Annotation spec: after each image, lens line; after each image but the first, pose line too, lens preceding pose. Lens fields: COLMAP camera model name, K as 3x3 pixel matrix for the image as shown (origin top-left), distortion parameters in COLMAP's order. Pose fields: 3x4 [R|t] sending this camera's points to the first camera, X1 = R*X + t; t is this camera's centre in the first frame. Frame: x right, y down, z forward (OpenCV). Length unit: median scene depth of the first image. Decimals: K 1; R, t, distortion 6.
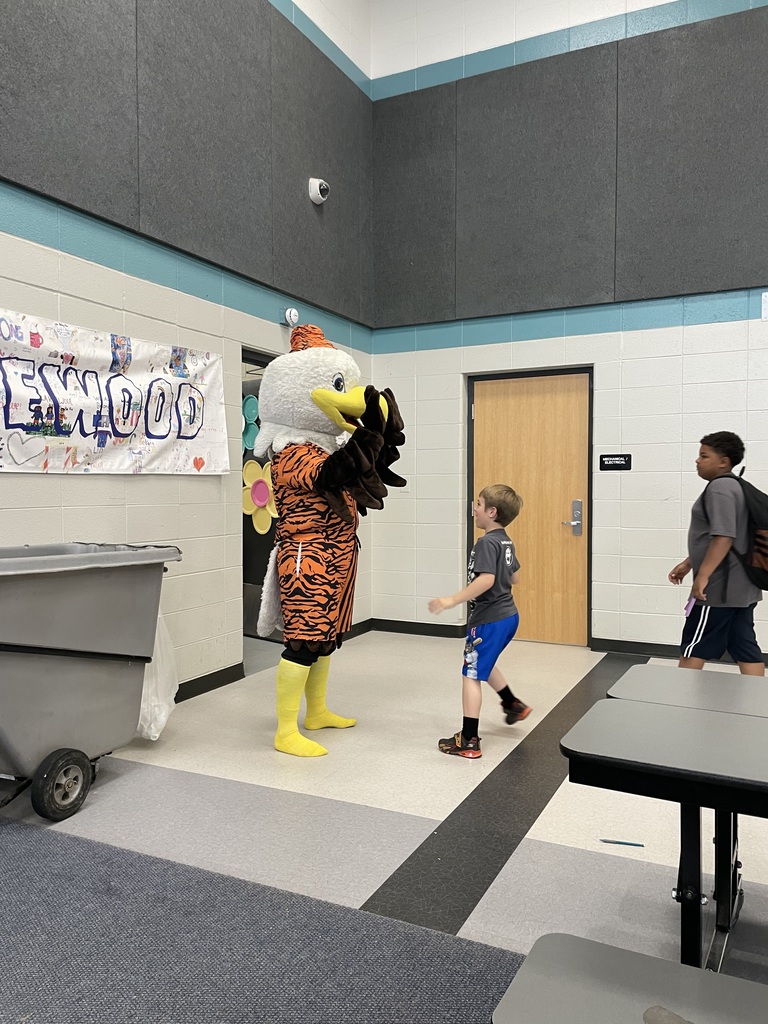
lens RADIAL K [[783.5, 0, 387.1], [0, 783.5, 515.3], [0, 0, 1]] dist [0.084420, -0.122760]
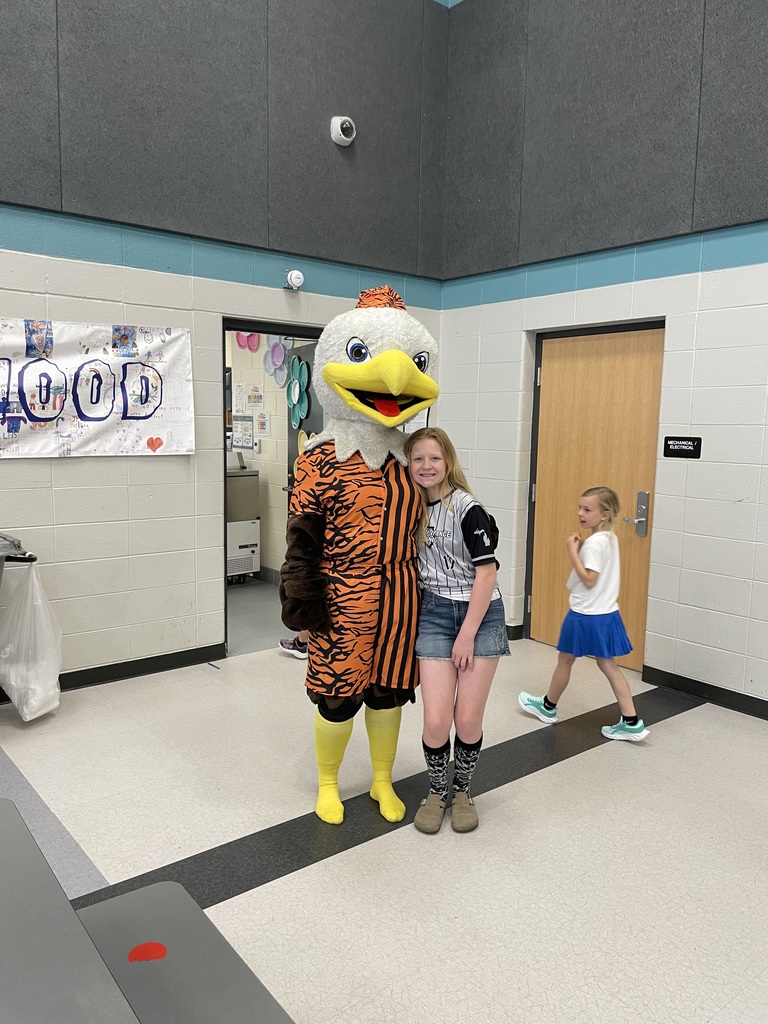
lens RADIAL K [[782.4, 0, 383.7], [0, 782.4, 521.8], [0, 0, 1]] dist [0.078815, -0.114523]
pose [[0.907024, 0.072373, -0.414813, 0.468899], [-0.034477, 0.994575, 0.098137, -0.081100], [0.419665, -0.074712, 0.904599, 0.239804]]
